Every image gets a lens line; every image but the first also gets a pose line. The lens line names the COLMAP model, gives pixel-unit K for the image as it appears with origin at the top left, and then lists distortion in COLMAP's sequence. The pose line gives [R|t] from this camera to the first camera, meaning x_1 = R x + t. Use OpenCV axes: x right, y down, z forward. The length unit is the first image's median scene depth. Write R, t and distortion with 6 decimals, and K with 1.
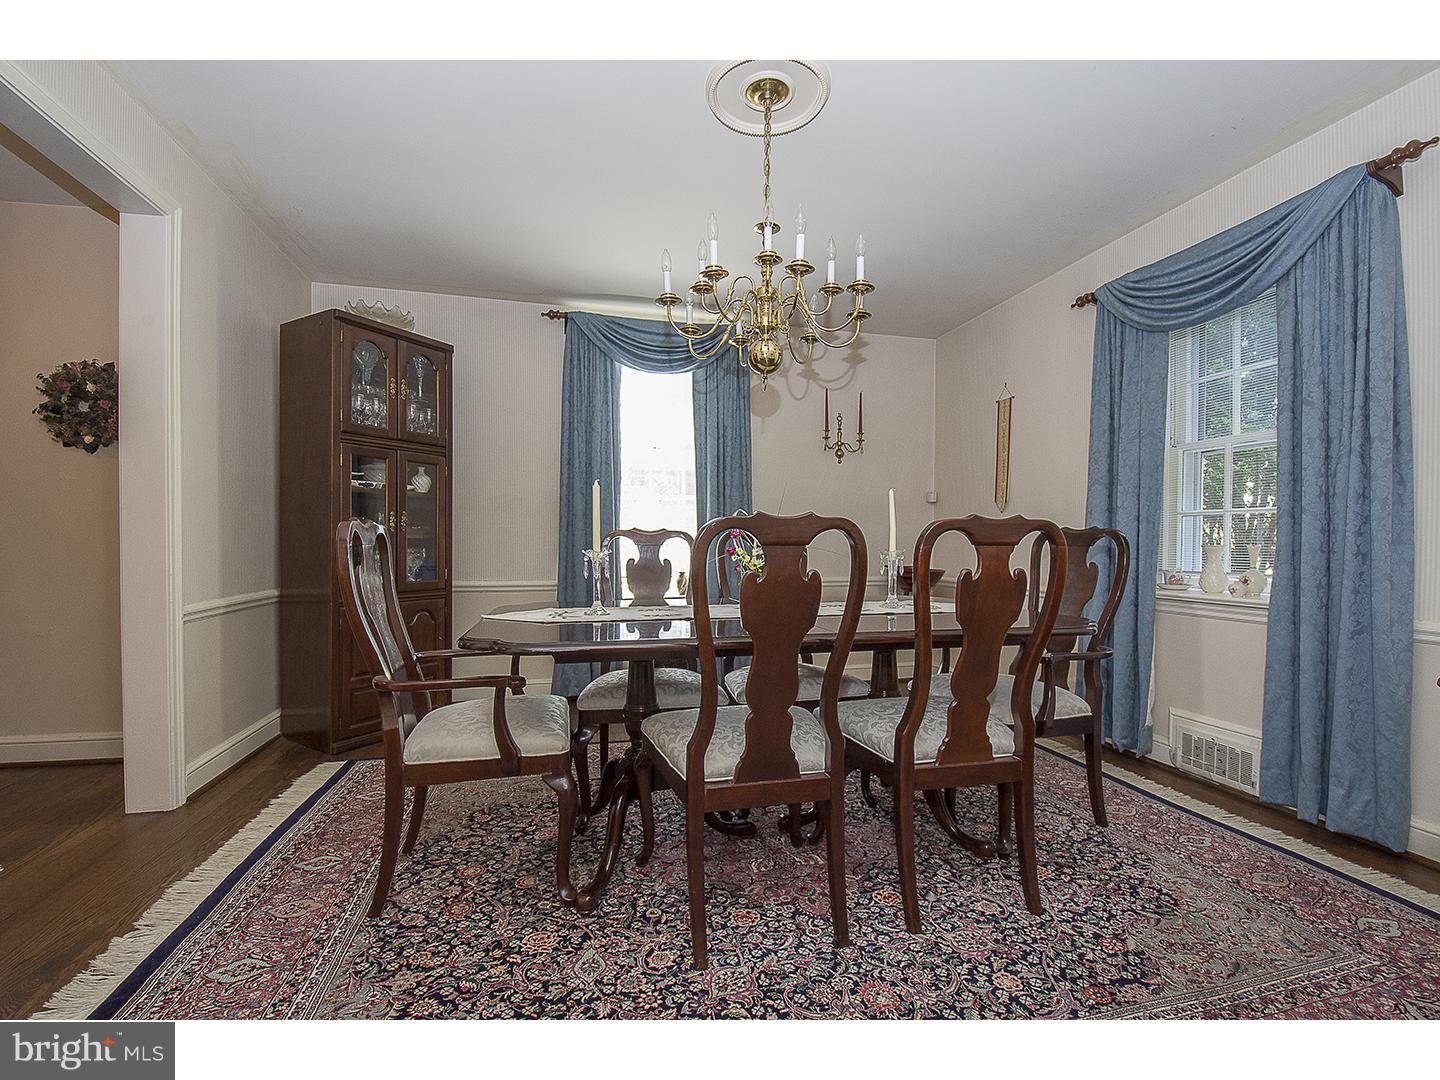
lens RADIAL K [[635.6, 0, 716.9], [0, 635.6, 553.3], [0, 0, 1]] dist [-0.004315, -0.001169]
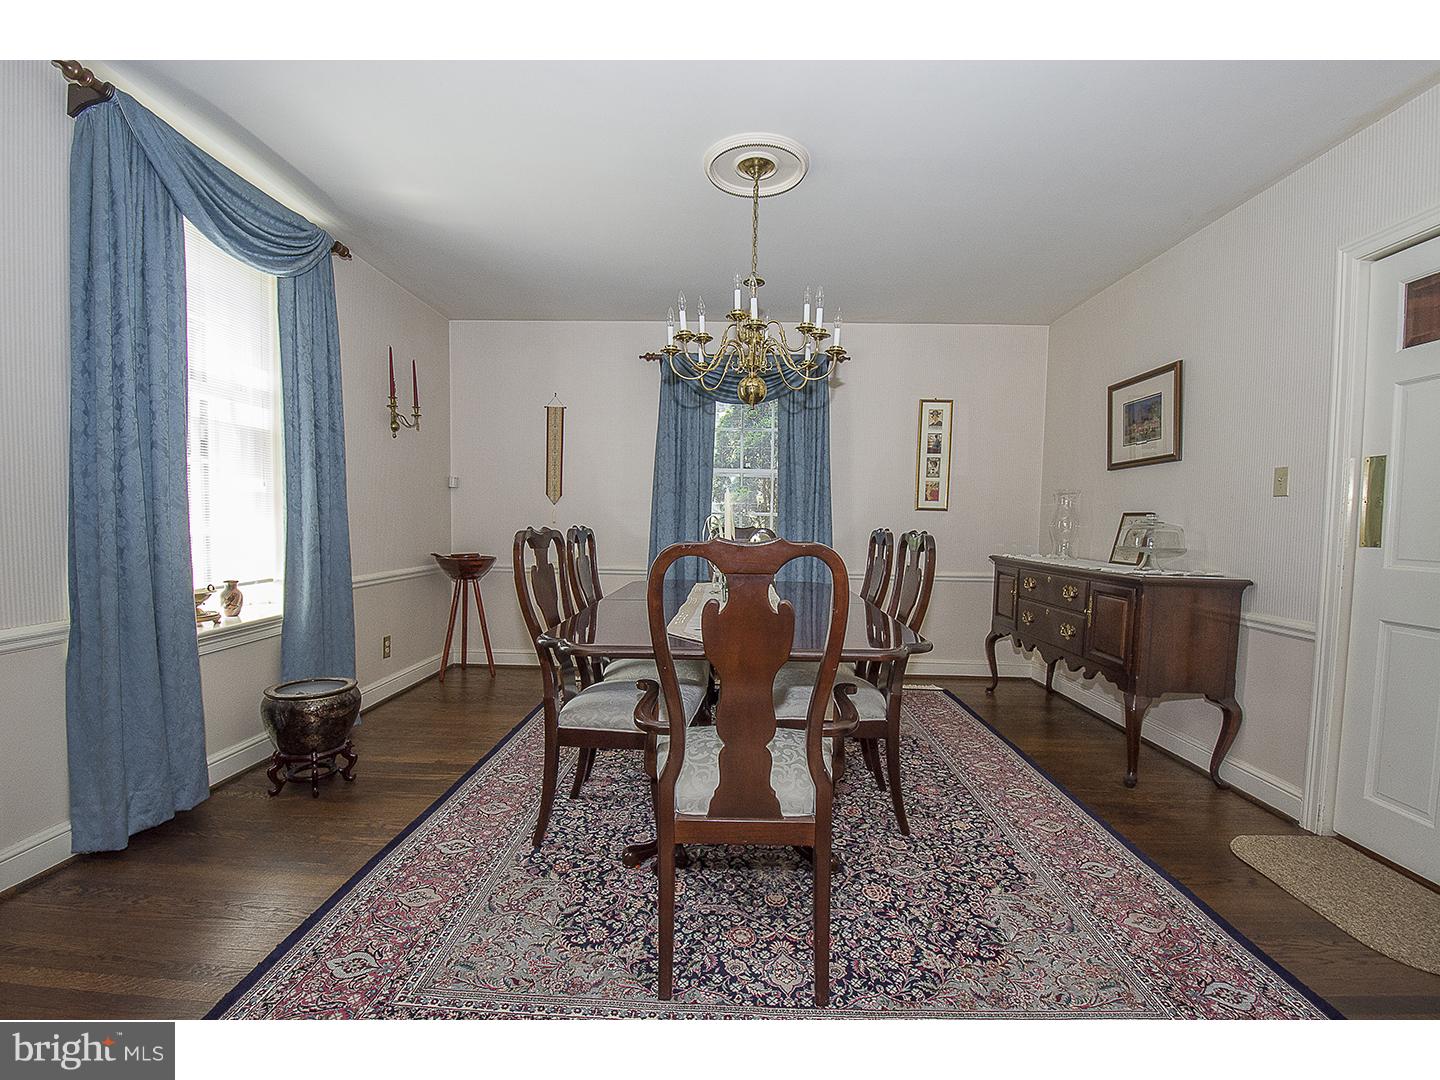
lens RADIAL K [[635.6, 0, 716.9], [0, 635.6, 553.3], [0, 0, 1]] dist [-0.004315, -0.001169]
pose [[0.254044, -0.045060, 0.966143, -1.121874], [-0.001817, 0.998890, 0.047065, -0.056978], [-0.967191, -0.013712, 0.253680, 0.761164]]
